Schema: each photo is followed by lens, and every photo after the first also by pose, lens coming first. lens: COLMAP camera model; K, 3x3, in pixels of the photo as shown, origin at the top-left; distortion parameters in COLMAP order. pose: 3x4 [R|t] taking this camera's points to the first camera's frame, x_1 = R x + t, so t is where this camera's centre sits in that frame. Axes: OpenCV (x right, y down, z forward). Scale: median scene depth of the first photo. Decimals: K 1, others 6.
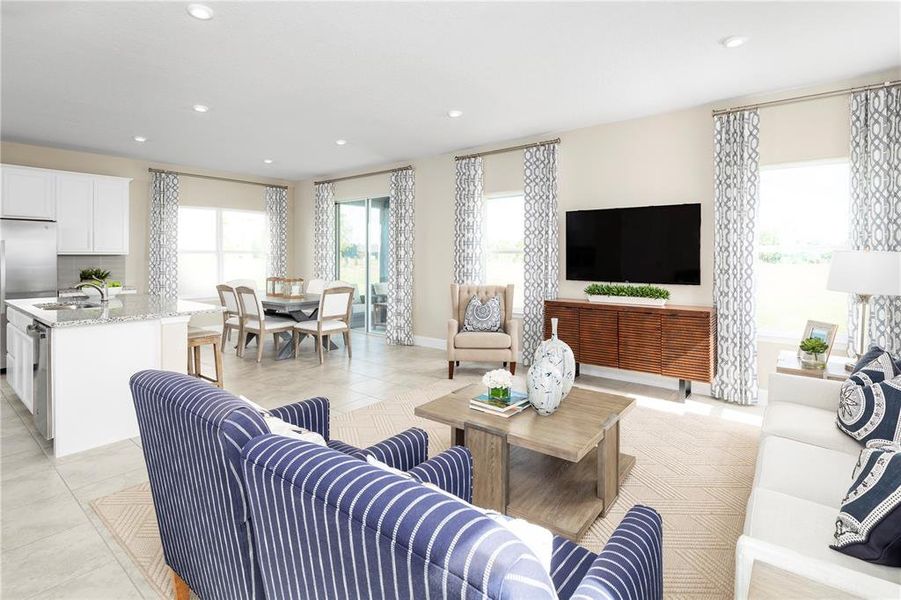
lens RADIAL K [[443.2, 0, 446.5], [0, 443.2, 256.1], [0, 0, 1]] dist [-0.001295, -0.000312]
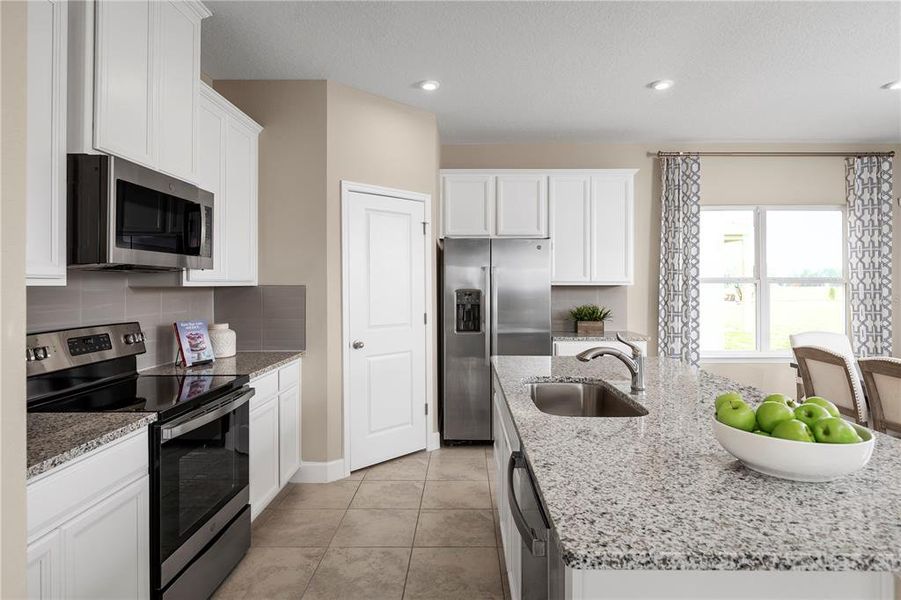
lens RADIAL K [[494.8, 0, 461.3], [0, 494.8, 284.0], [0, 0, 1]] dist [-0.000140, -0.000764]
pose [[0.628768, -0.002422, -0.777589, -0.287914], [-0.000885, 0.999992, -0.003831, -0.001951], [0.777593, 0.003097, 0.628761, 0.317902]]
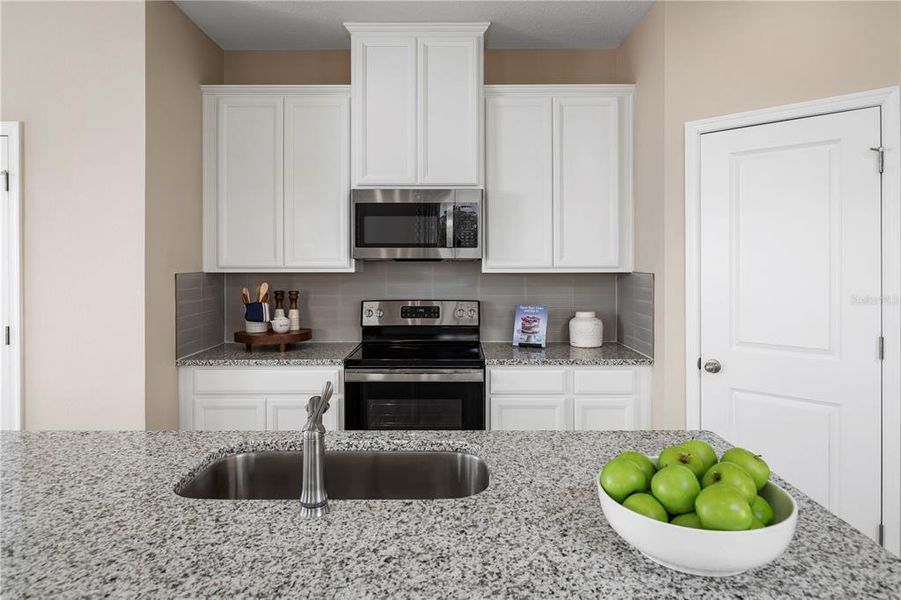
lens RADIAL K [[579.4, 0, 461.6], [0, 579.4, 257.8], [0, 0, 1]] dist [-0.002506, -0.003183]
pose [[-0.777902, -0.000430, -0.628385, -0.375677], [-0.001203, 0.999999, 0.000805, -0.014143], [0.628384, 0.001382, -0.777902, 0.747352]]
